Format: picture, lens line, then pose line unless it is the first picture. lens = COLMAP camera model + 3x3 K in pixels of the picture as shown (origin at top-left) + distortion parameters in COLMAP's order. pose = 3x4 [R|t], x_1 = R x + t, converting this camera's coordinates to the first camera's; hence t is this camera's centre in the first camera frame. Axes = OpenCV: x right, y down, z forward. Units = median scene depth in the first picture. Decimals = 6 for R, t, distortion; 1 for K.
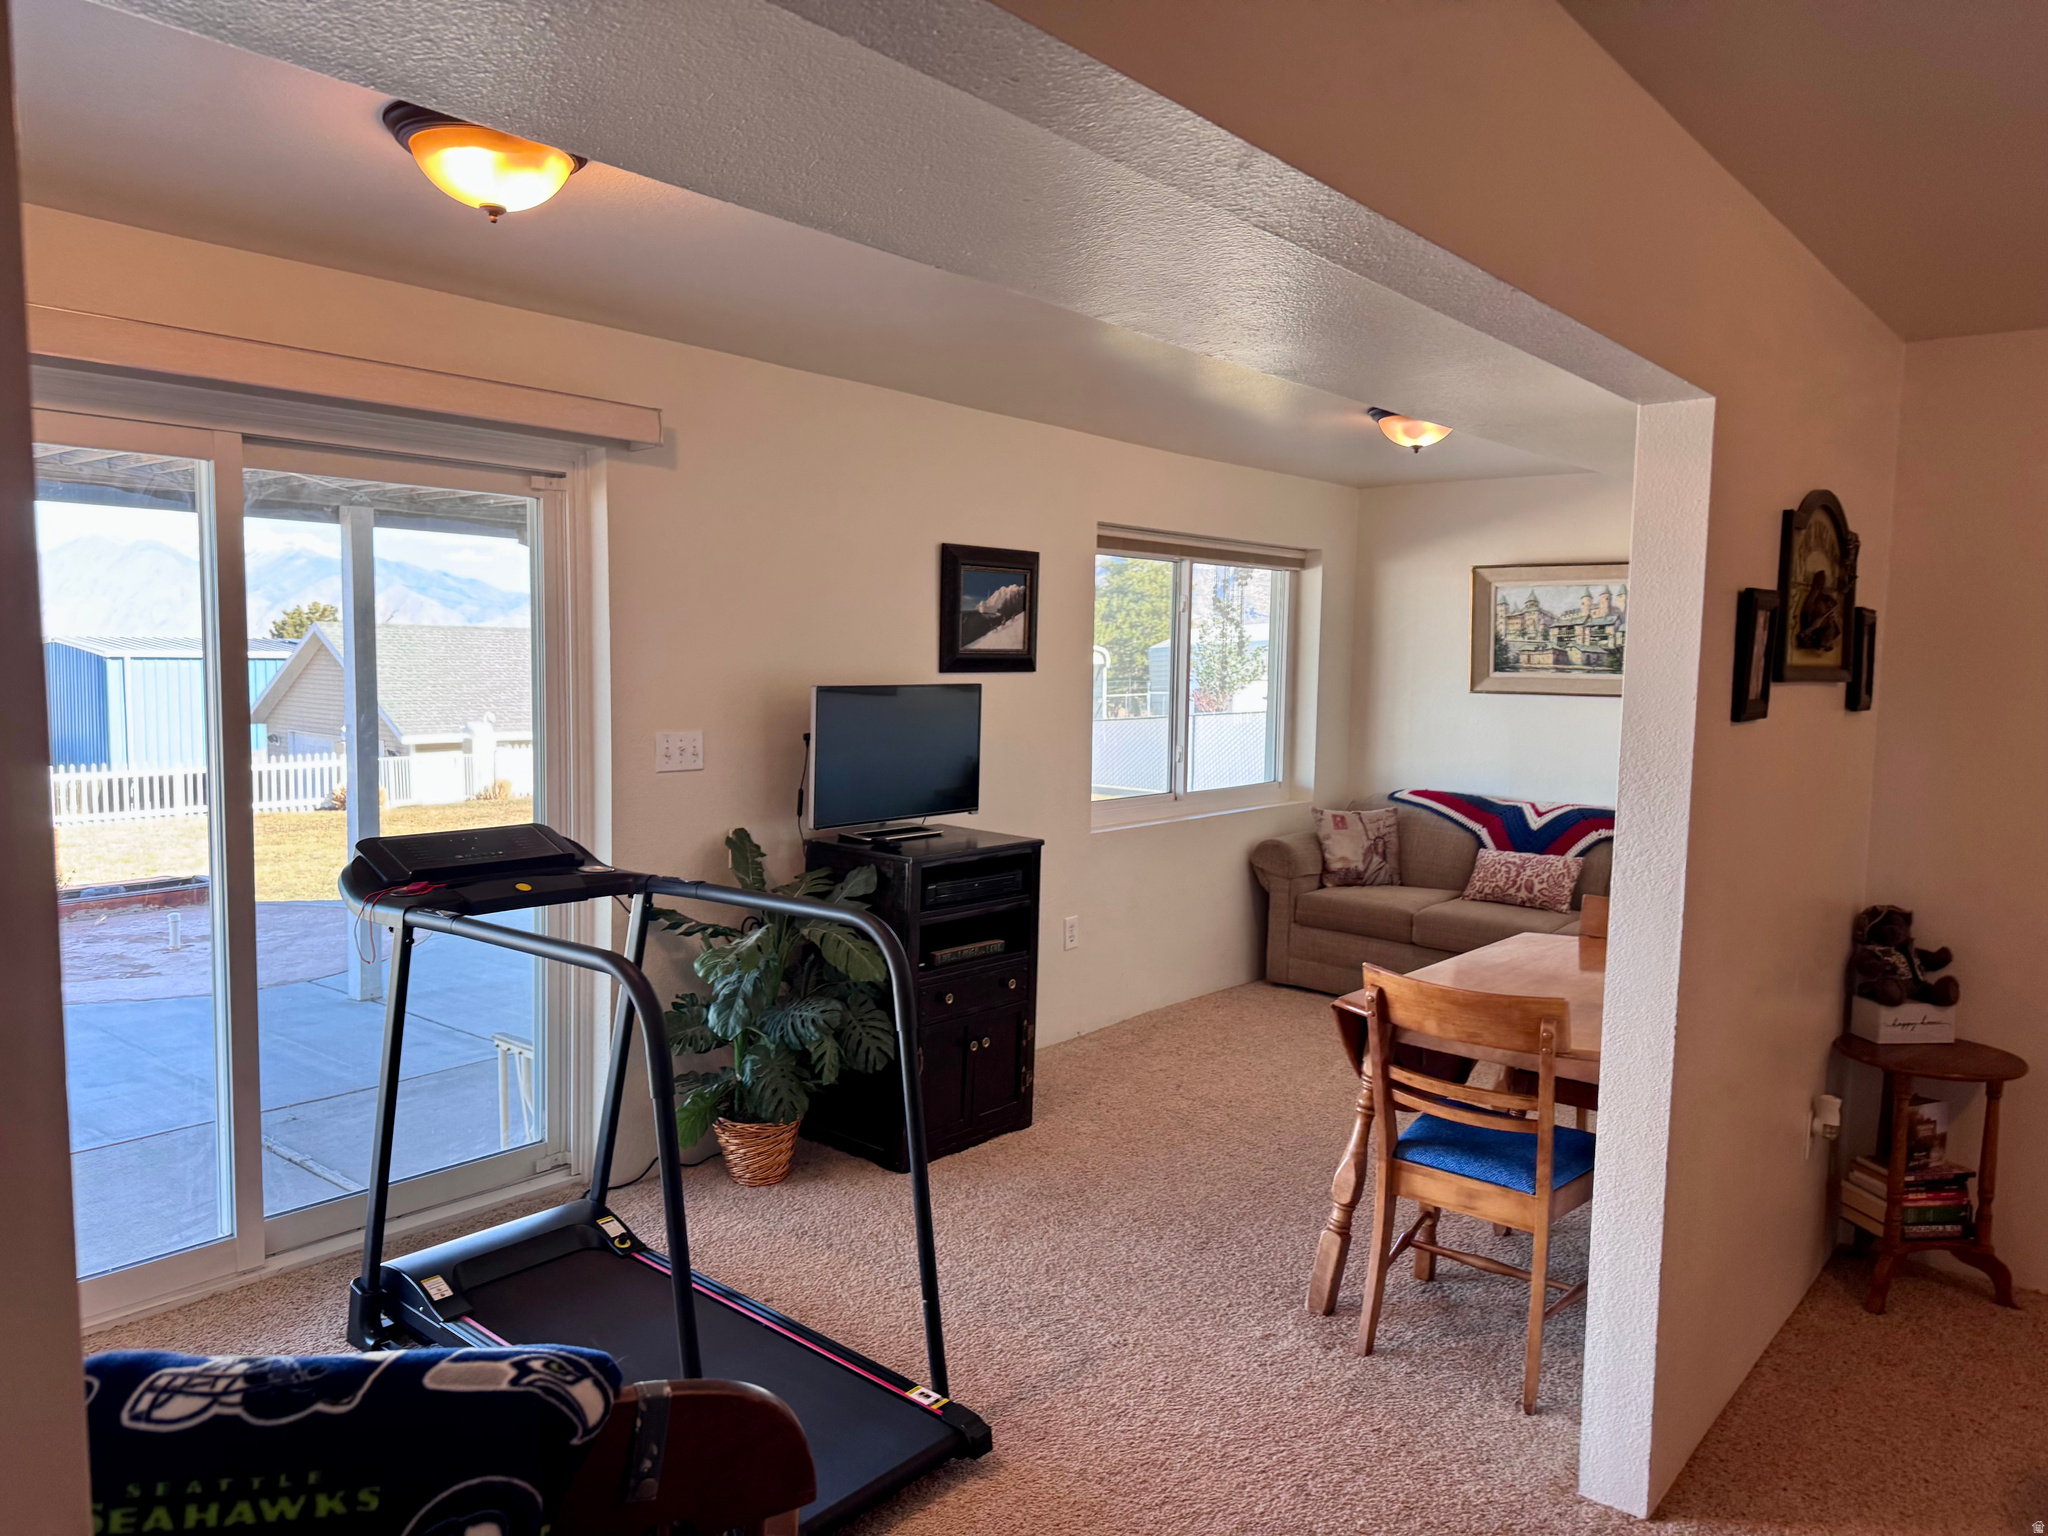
lens RADIAL K [[1436.2, 0, 1019.0], [0, 1436.2, 784.1], [0, 0, 1]] dist [0.061453, -0.062942]
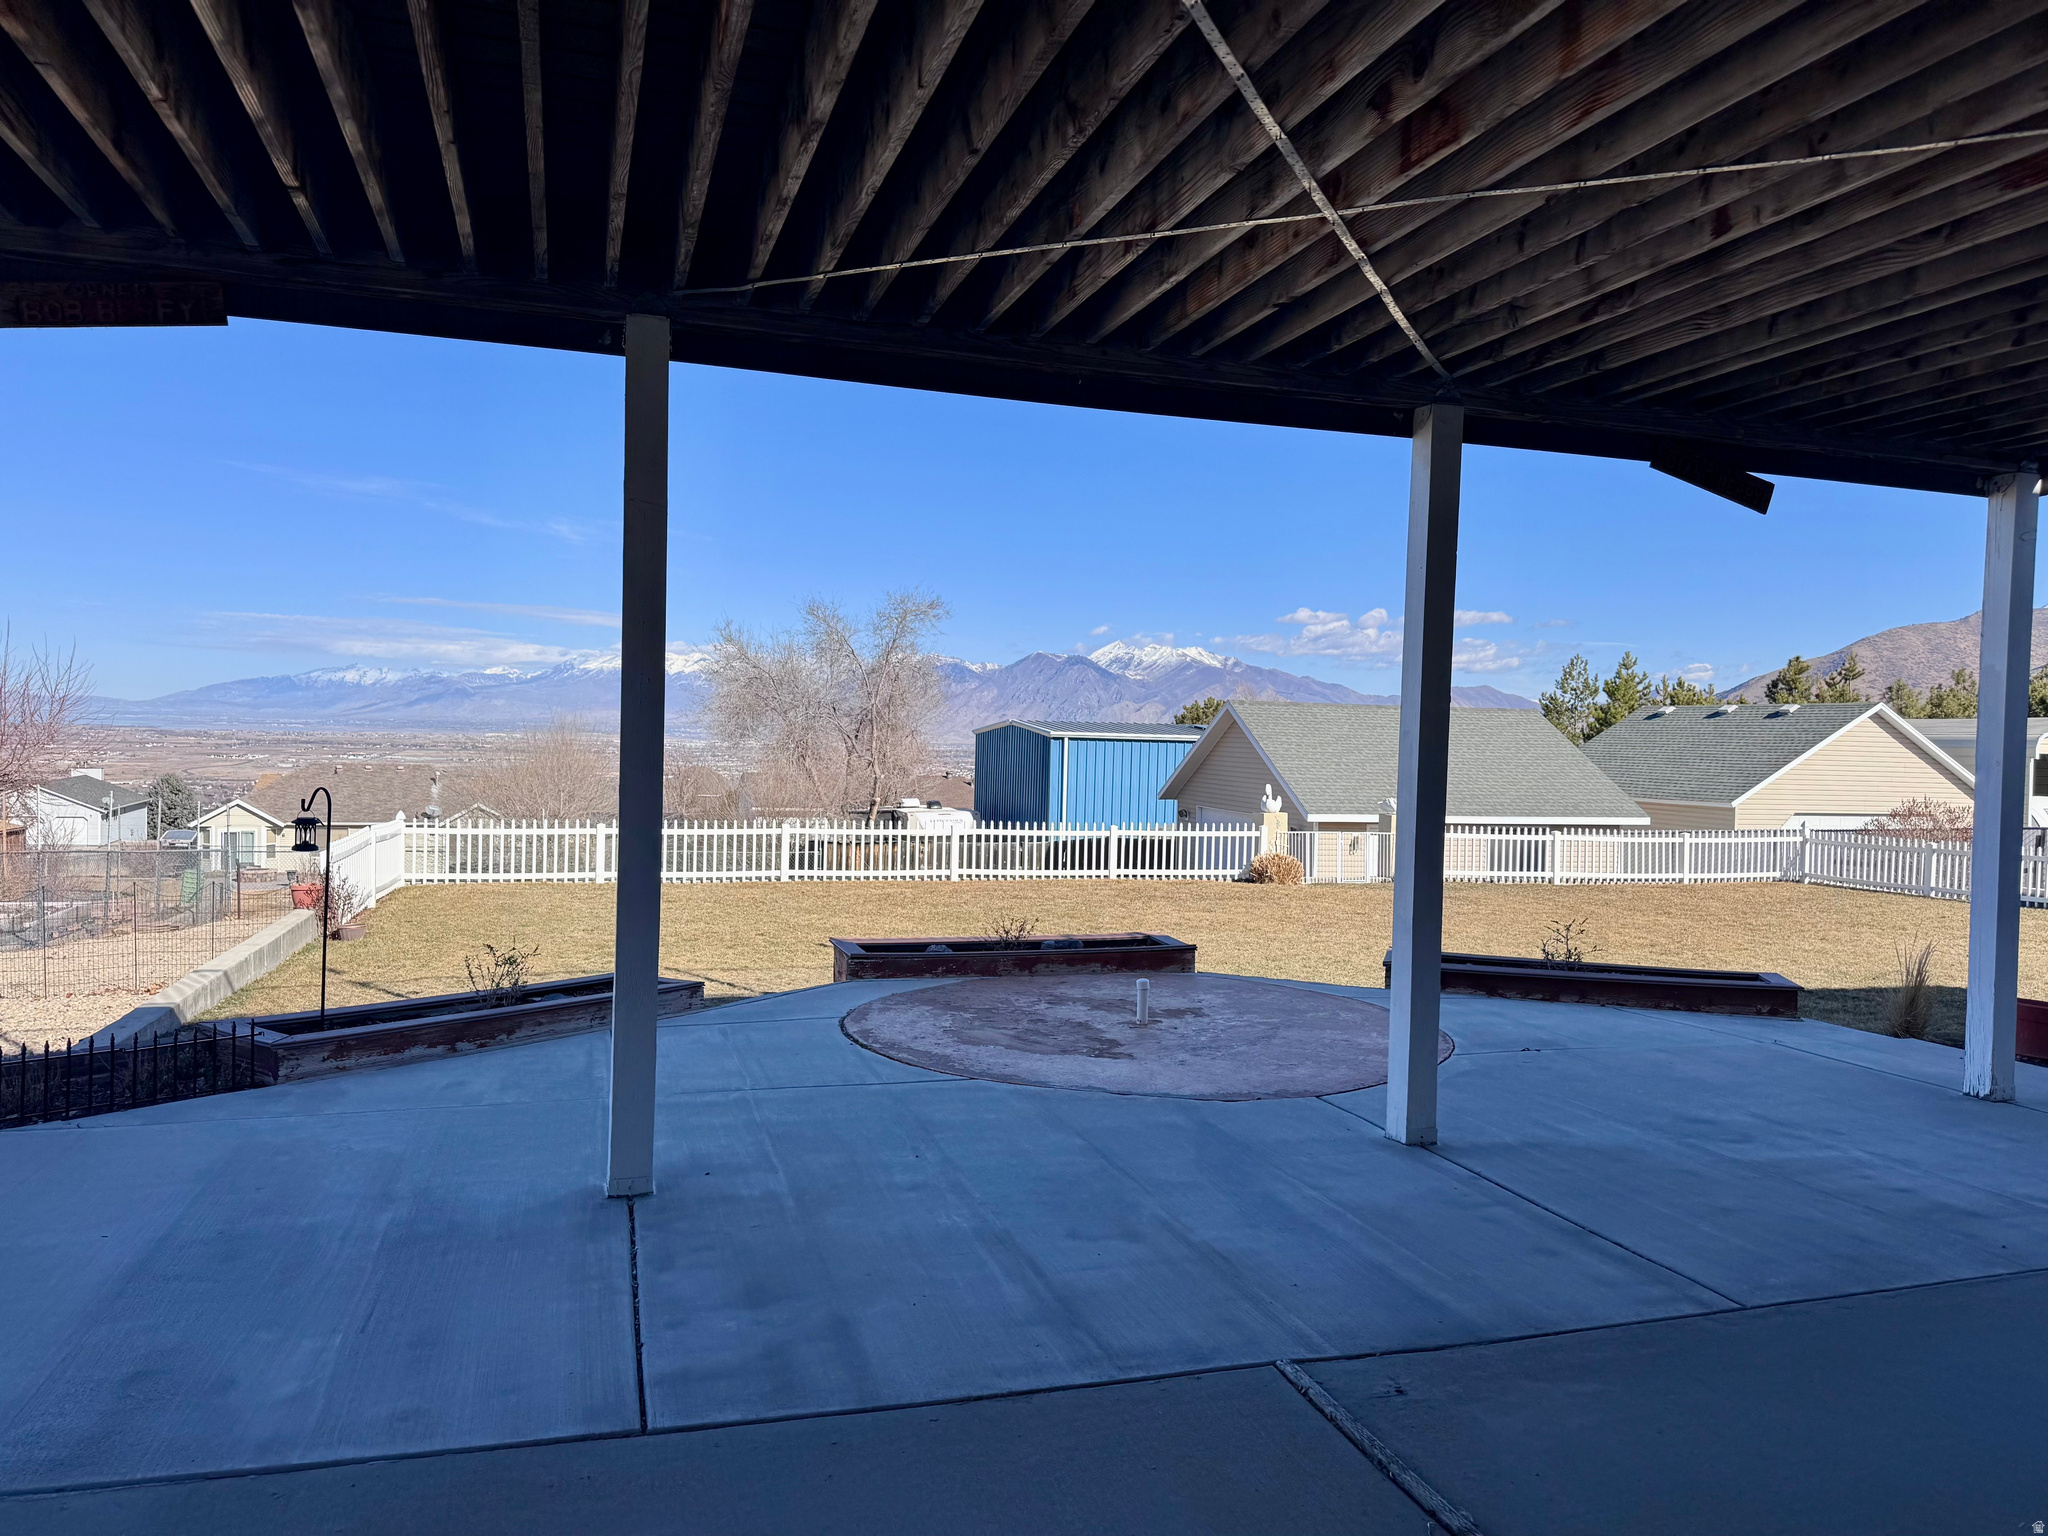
lens RADIAL K [[1436.2, 0, 1031.2], [0, 1436.2, 771.4], [0, 0, 1]] dist [0.061453, -0.062942]
pose [[0.844350, 0.023053, -0.535297, -0.206894], [-0.065454, 0.996029, -0.060349, 0.026215], [0.531780, 0.085993, 0.842506, 0.283164]]
